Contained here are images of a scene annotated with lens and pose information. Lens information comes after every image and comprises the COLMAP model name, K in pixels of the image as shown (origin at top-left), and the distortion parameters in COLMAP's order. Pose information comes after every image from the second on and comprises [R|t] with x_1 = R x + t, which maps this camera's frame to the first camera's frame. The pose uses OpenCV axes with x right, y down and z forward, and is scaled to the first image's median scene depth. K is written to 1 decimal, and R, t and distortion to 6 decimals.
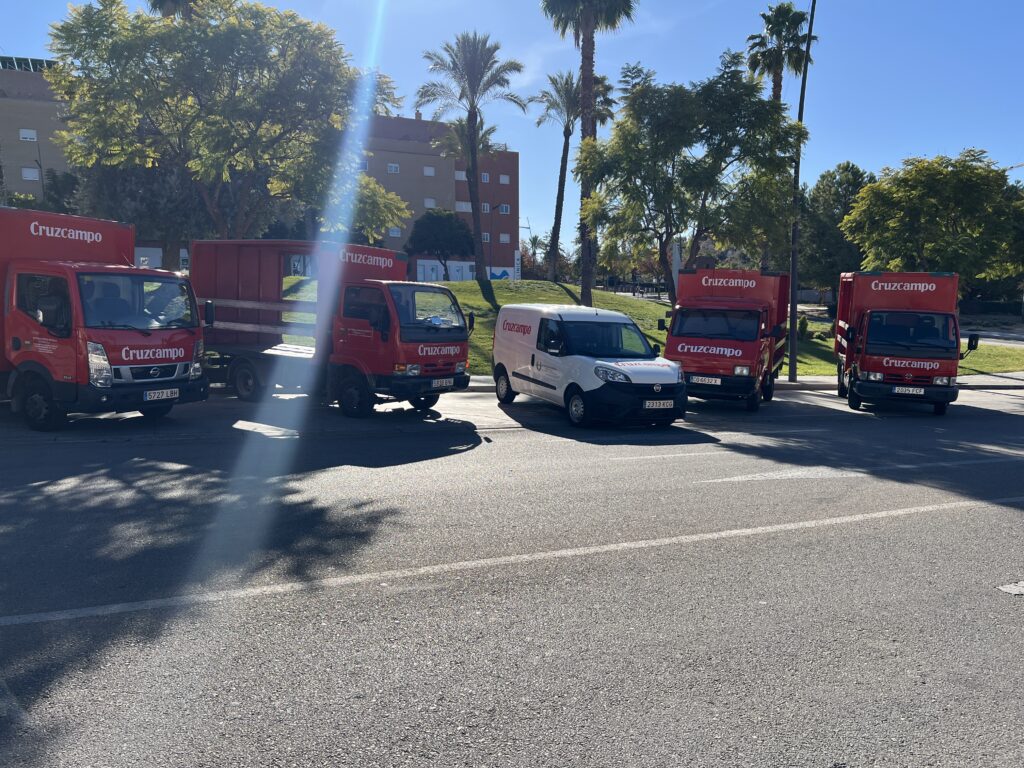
lens RADIAL K [[766.3, 0, 512.0], [0, 766.3, 384.0], [0, 0, 1]] dist [-0.004477, 0.047253]
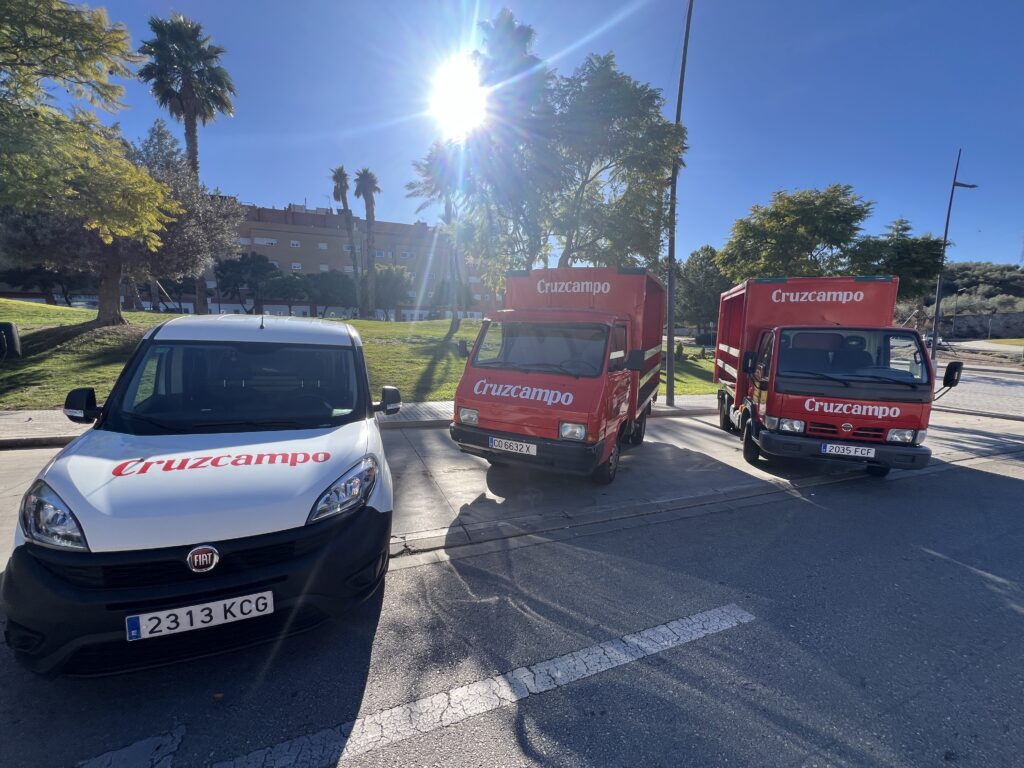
lens RADIAL K [[409.0, 0, 512.0], [0, 409.0, 384.0], [0, 0, 1]] dist [-0.000768, -0.000696]
pose [[0.999697, -0.002302, -0.024523, 0.236059], [0.002443, 0.999981, 0.005725, -0.047813], [0.024510, -0.005783, 0.999683, 0.630229]]
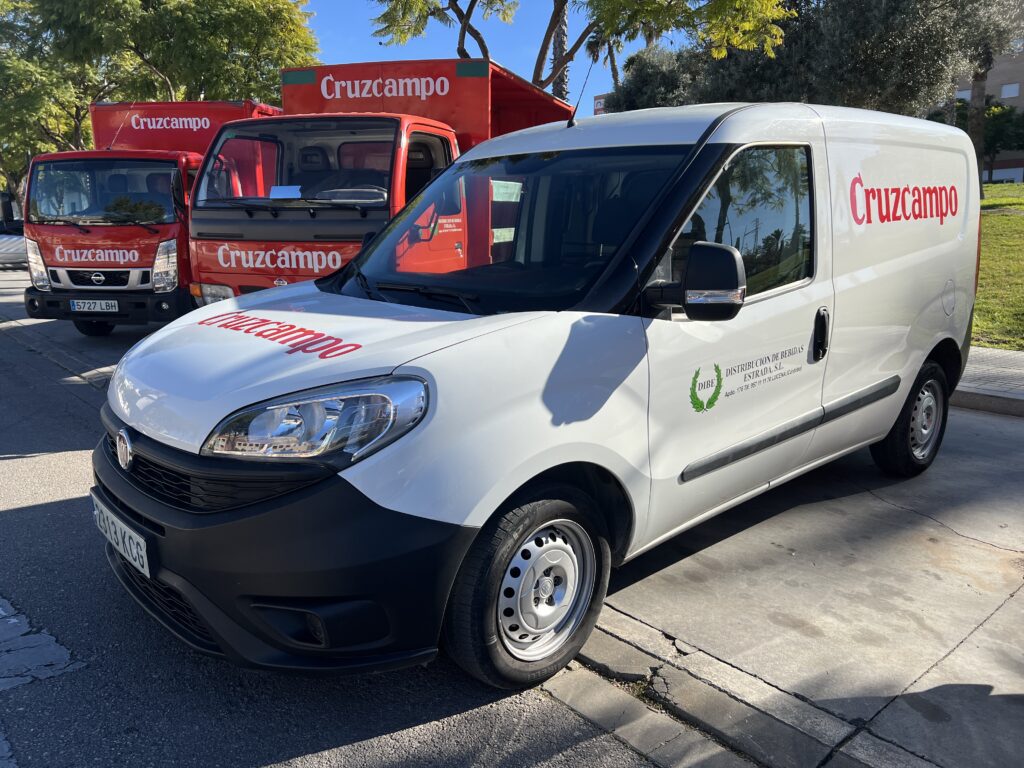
lens RADIAL K [[760.1, 0, 512.0], [0, 760.1, 384.0], [0, 0, 1]] dist [0.064878, -0.080068]
pose [[0.299076, 0.155952, -0.941399, 0.302547], [-0.080843, 0.987149, 0.137848, -0.035044], [0.950798, 0.034878, 0.307840, 0.771753]]
